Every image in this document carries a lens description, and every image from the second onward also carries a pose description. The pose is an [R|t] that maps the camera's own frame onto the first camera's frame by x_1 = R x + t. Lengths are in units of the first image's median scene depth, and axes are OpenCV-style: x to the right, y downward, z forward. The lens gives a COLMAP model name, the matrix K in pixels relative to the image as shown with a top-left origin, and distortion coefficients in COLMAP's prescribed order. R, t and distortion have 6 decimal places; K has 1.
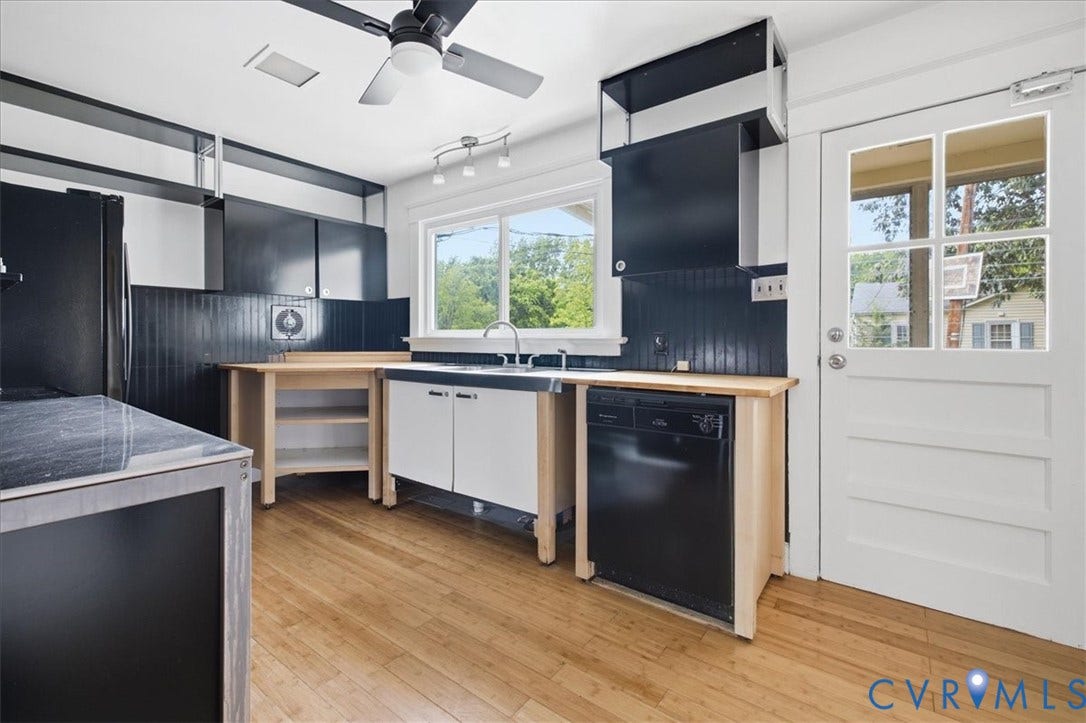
lens RADIAL K [[470.1, 0, 543.2], [0, 470.1, 348.7], [0, 0, 1]] dist [0.001328, 0.000174]
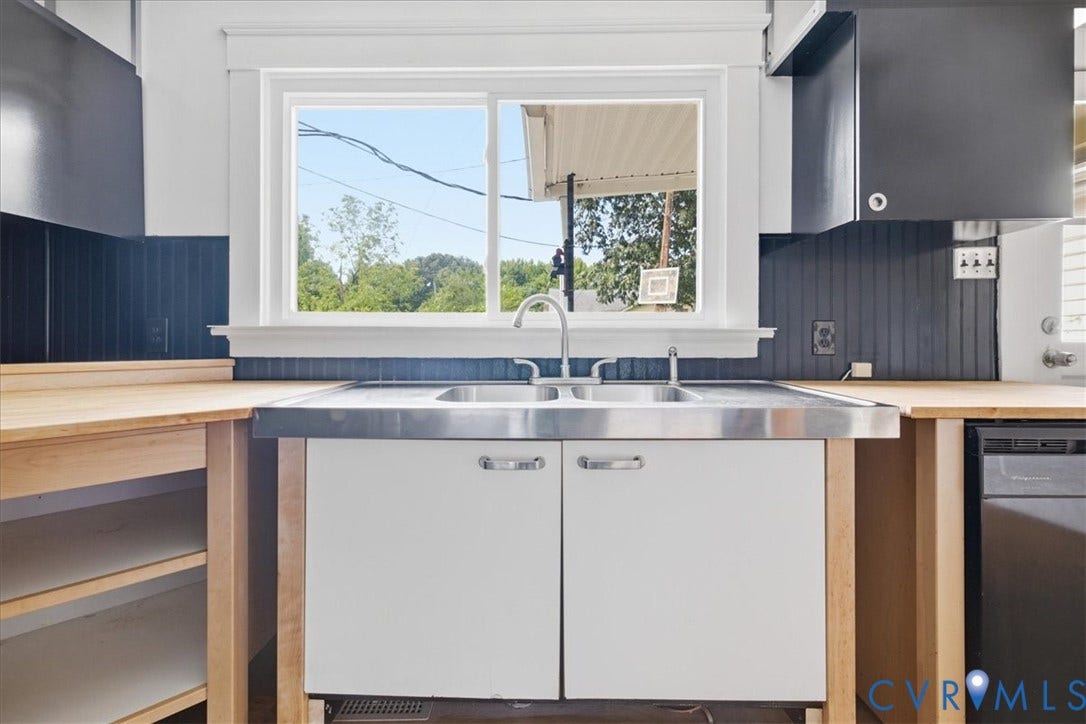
lens RADIAL K [[470.1, 0, 543.2], [0, 470.1, 349.2], [0, 0, 1]] dist [0.001328, 0.000174]
pose [[0.809304, -0.015657, 0.587181, -0.376261], [0.011349, 0.999875, 0.011019, -0.005195], [-0.587280, -0.002254, 0.809381, 0.576331]]
